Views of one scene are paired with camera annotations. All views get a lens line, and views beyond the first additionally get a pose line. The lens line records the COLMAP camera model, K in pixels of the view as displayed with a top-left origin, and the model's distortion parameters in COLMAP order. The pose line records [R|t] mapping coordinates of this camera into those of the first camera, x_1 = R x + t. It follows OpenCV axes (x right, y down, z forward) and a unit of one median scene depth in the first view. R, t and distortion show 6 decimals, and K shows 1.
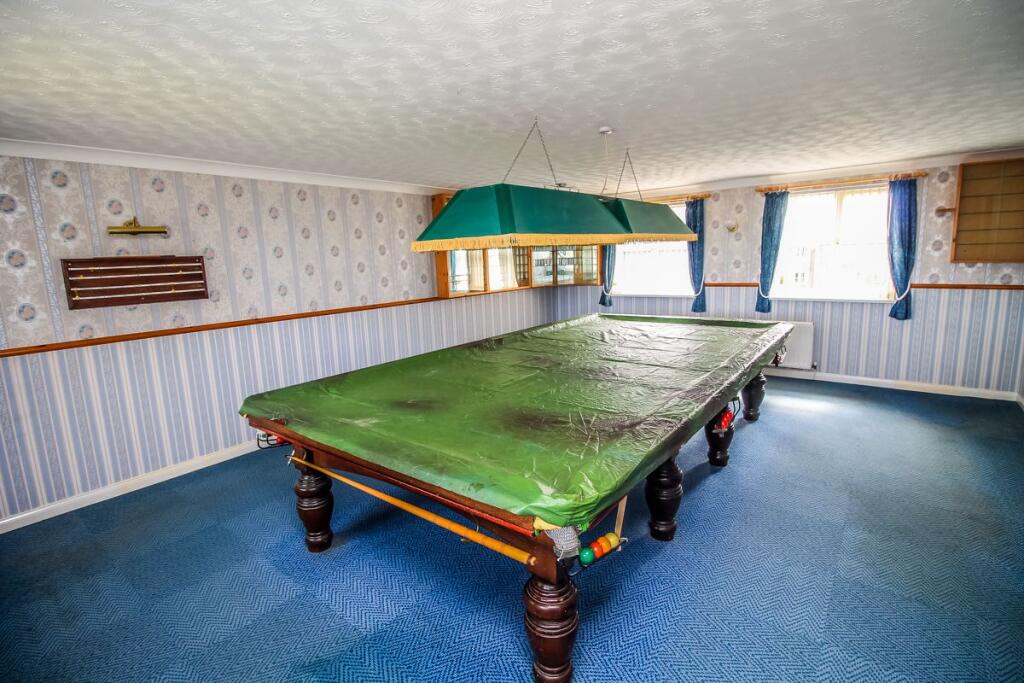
lens RADIAL K [[487.0, 0, 532.0], [0, 487.0, 335.0], [0, 0, 1]] dist [-0.000836, -0.000217]
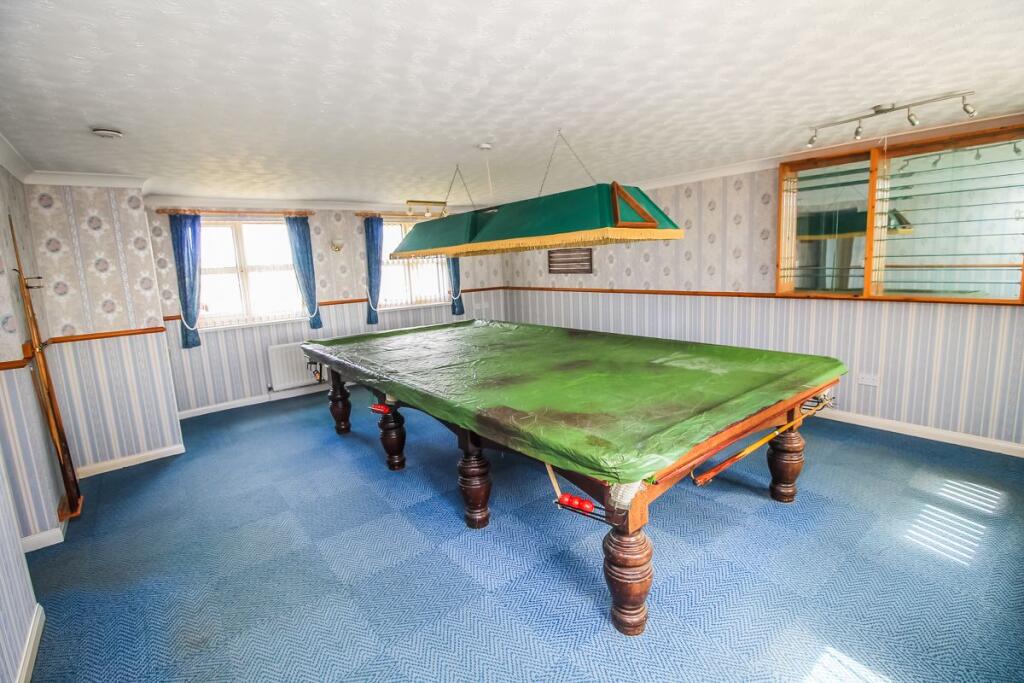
lens RADIAL K [[487.0, 0, 532.0], [0, 487.0, 335.0], [0, 0, 1]] dist [-0.000836, -0.000217]
pose [[-0.220888, 0.201615, -0.954233, 0.924808], [-0.103368, 0.968050, 0.228462, -0.206896], [0.969806, 0.149101, -0.192990, 1.026282]]
